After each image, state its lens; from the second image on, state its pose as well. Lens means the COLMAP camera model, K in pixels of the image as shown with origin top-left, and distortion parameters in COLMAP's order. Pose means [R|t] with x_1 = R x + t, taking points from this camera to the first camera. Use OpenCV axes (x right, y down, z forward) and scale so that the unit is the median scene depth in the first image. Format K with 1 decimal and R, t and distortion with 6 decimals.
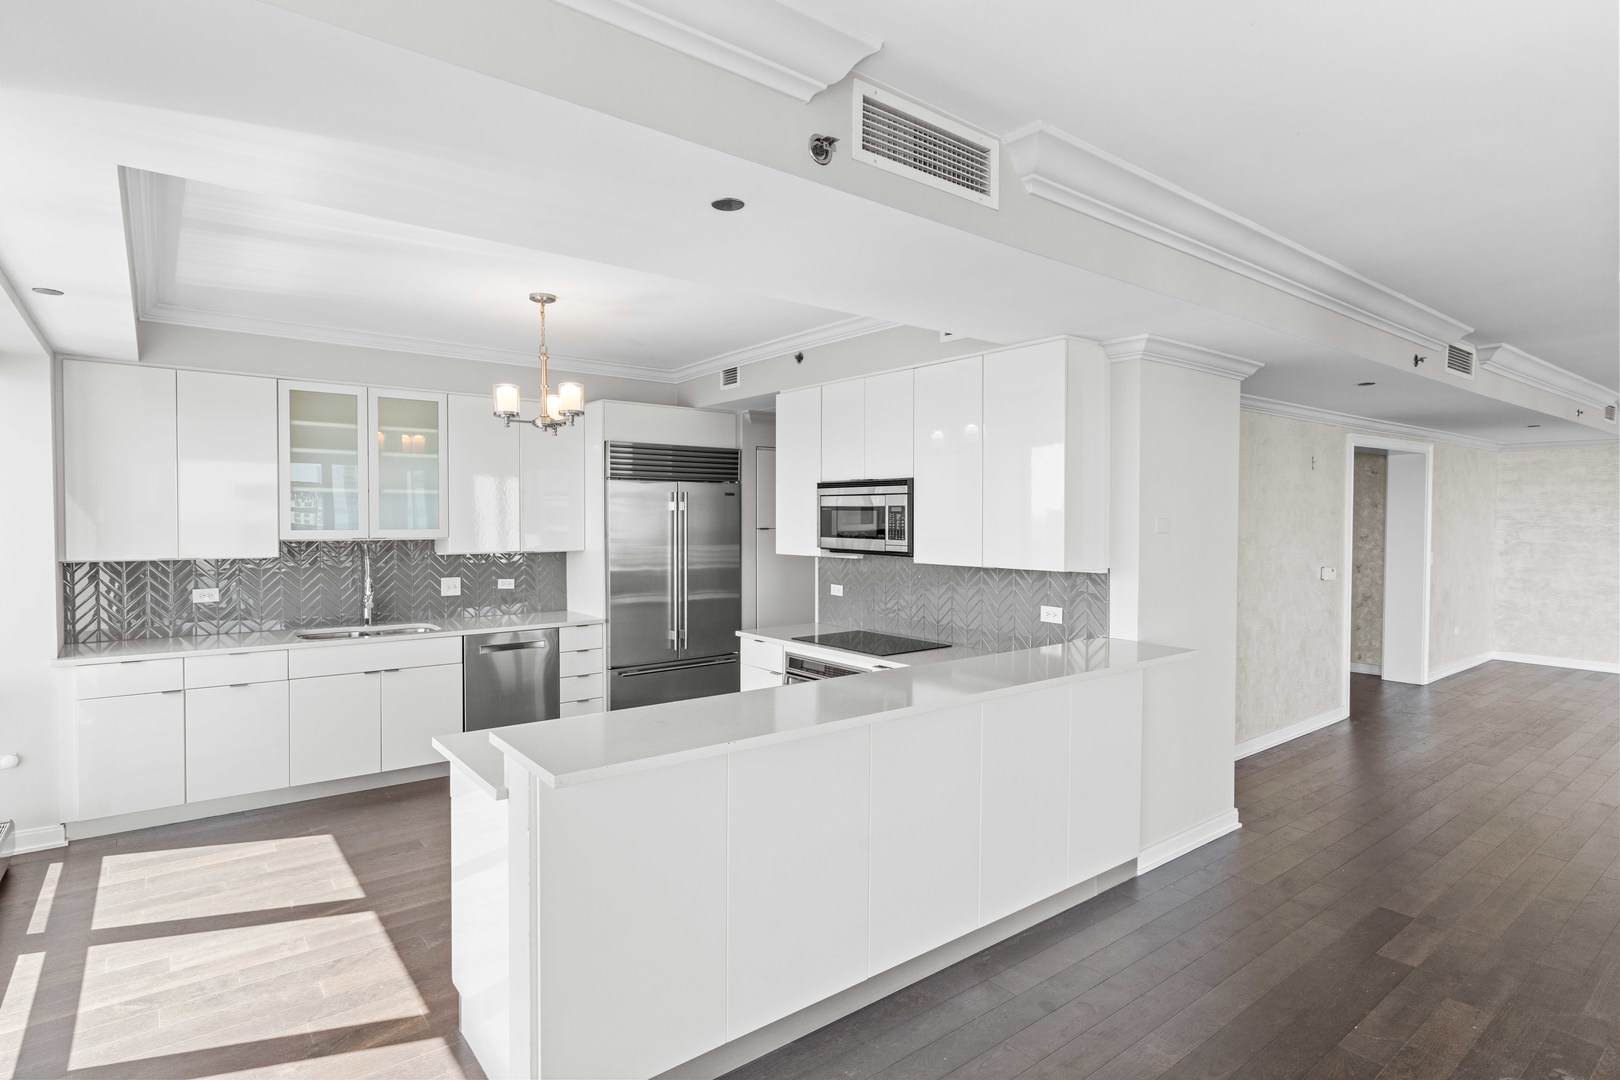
lens RADIAL K [[830.9, 0, 795.7], [0, 830.9, 538.0], [0, 0, 1]] dist [-0.003983, 0.002022]
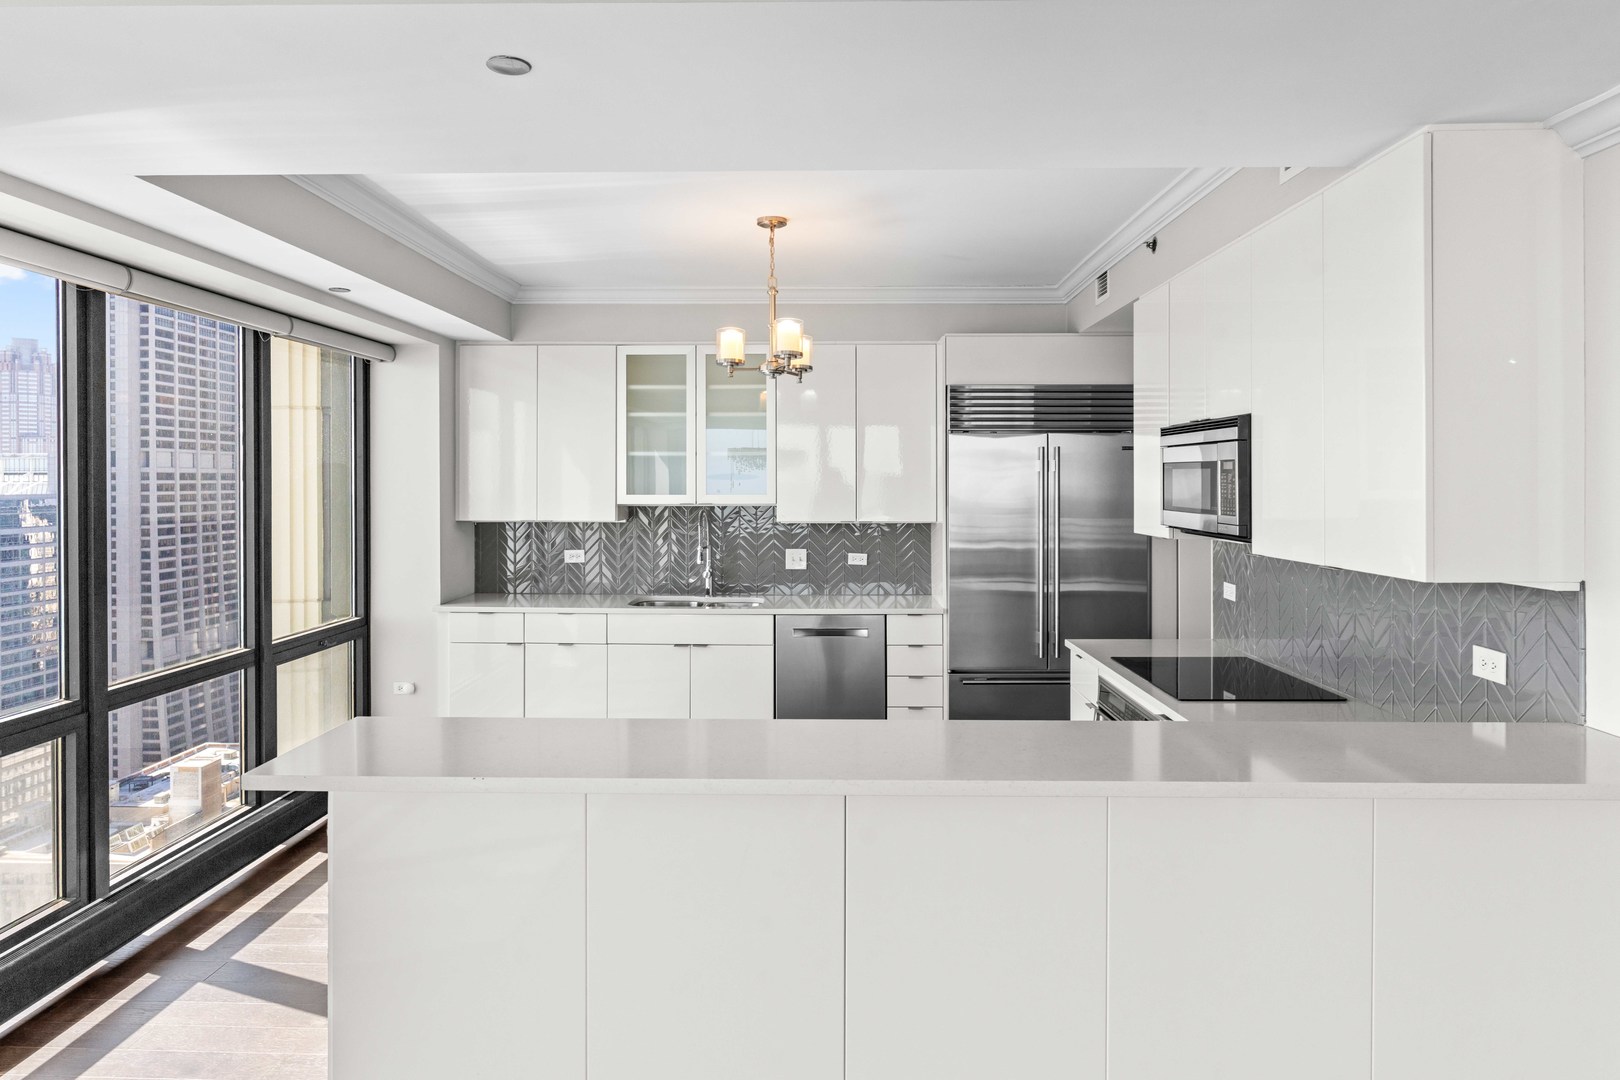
lens RADIAL K [[977.8, 0, 805.3], [0, 977.8, 486.2], [0, 0, 1]] dist [-0.026034, 0.002630]
pose [[0.778907, -0.000739, -0.627139, 0.273963], [-0.011947, 0.999800, -0.016015, -0.003329], [0.627026, 0.019967, 0.778743, 0.199503]]
